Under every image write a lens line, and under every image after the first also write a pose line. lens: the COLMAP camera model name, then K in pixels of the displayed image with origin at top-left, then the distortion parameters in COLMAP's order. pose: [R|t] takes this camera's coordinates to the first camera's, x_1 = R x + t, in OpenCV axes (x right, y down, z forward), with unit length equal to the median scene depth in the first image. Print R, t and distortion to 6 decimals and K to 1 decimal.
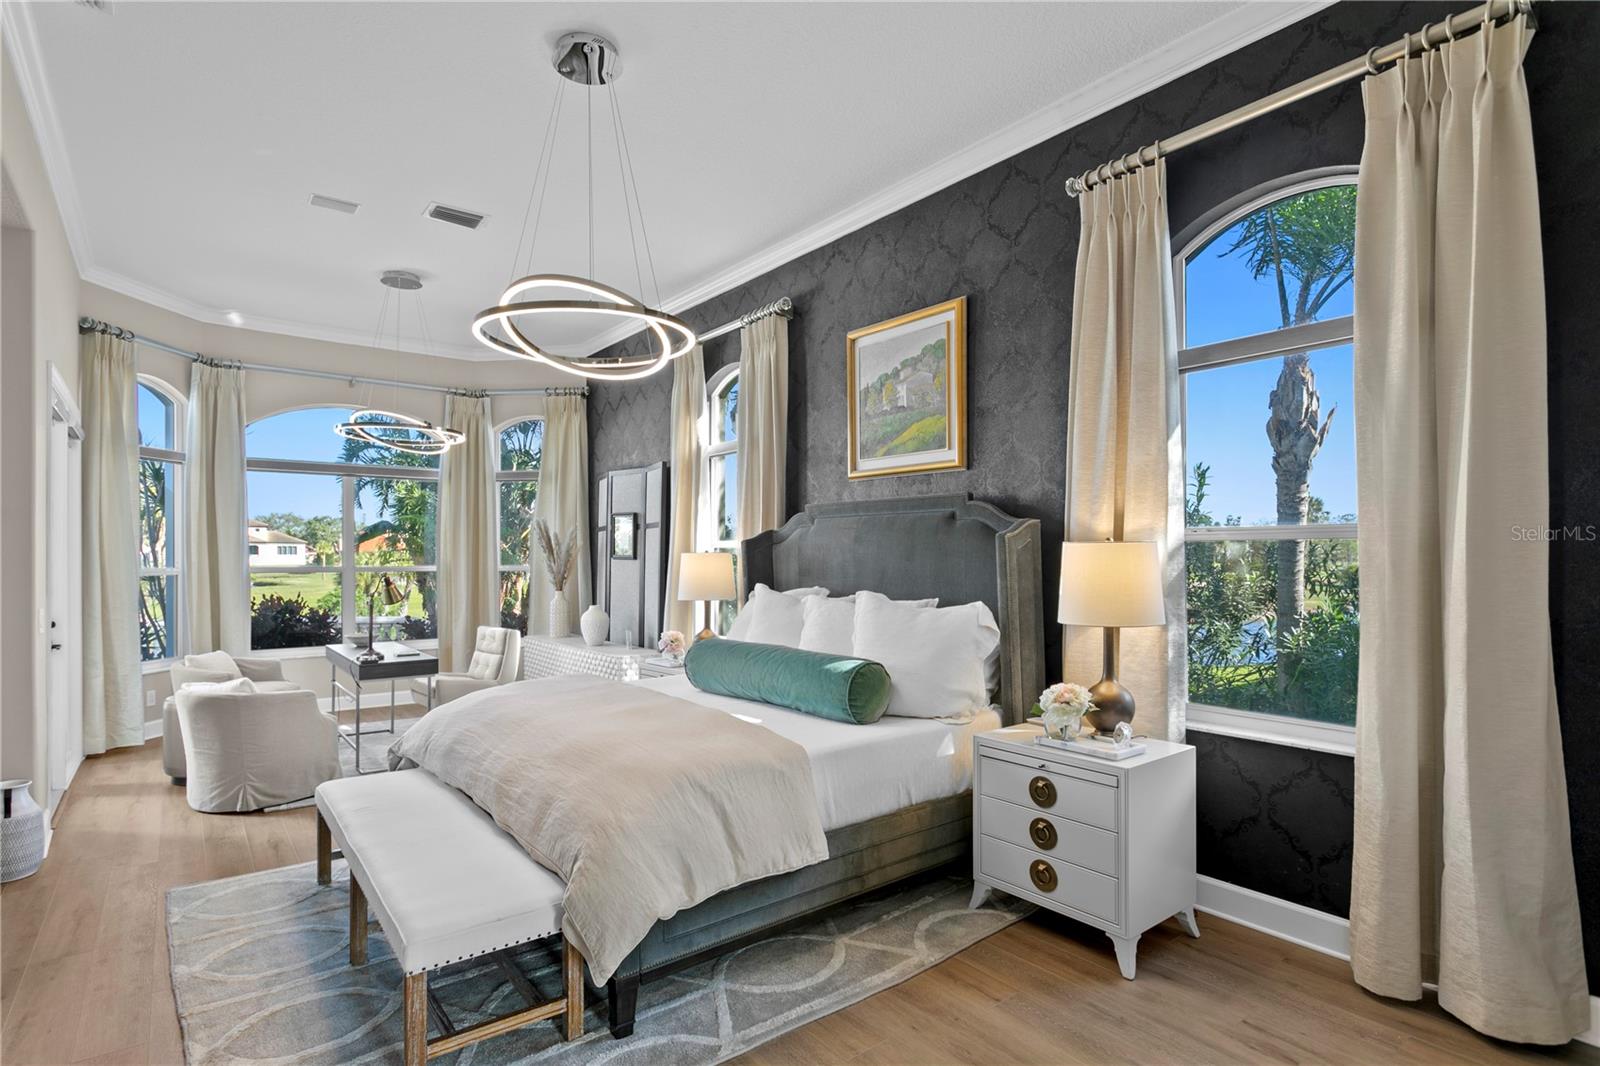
lens RADIAL K [[809.1, 0, 799.4], [0, 809.1, 548.6], [0, 0, 1]] dist [0.004069, 0.001285]
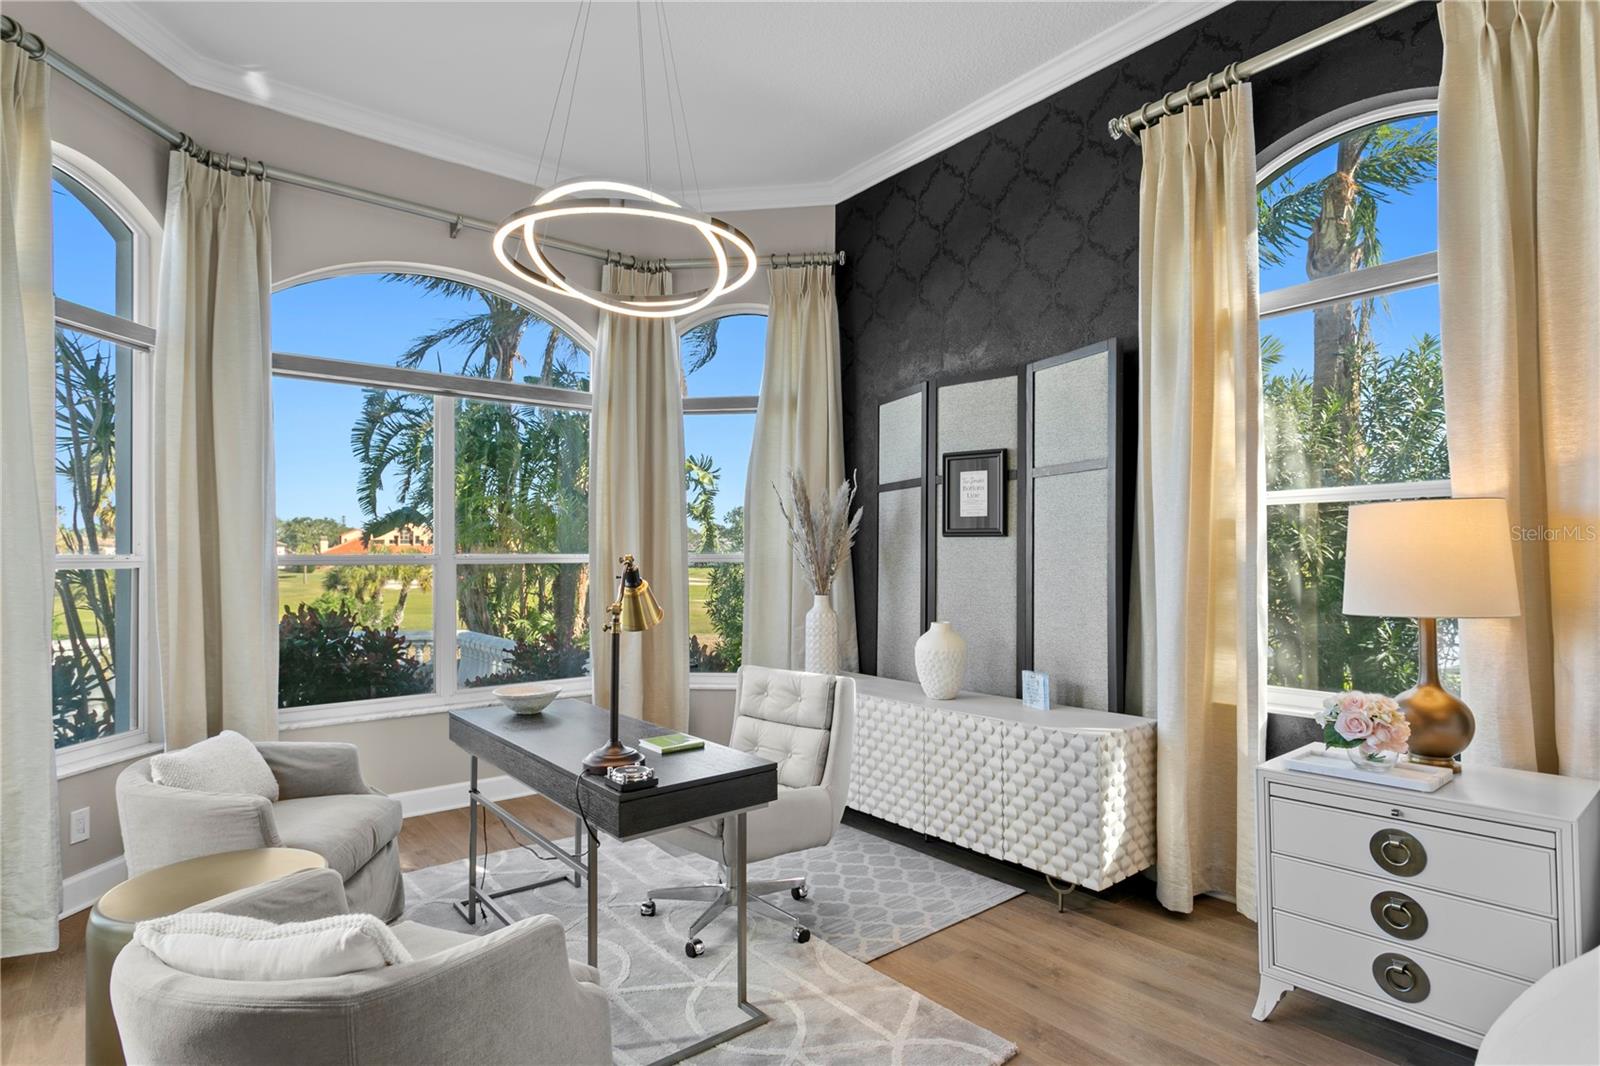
lens RADIAL K [[809.1, 0, 795.3], [0, 809.1, 539.7], [0, 0, 1]] dist [0.004069, 0.001285]
pose [[0.999772, -0.003396, 0.021081, -0.359530], [0.003710, 0.999883, -0.014853, 0.023365], [-0.021028, 0.014927, 0.999667, 0.475121]]
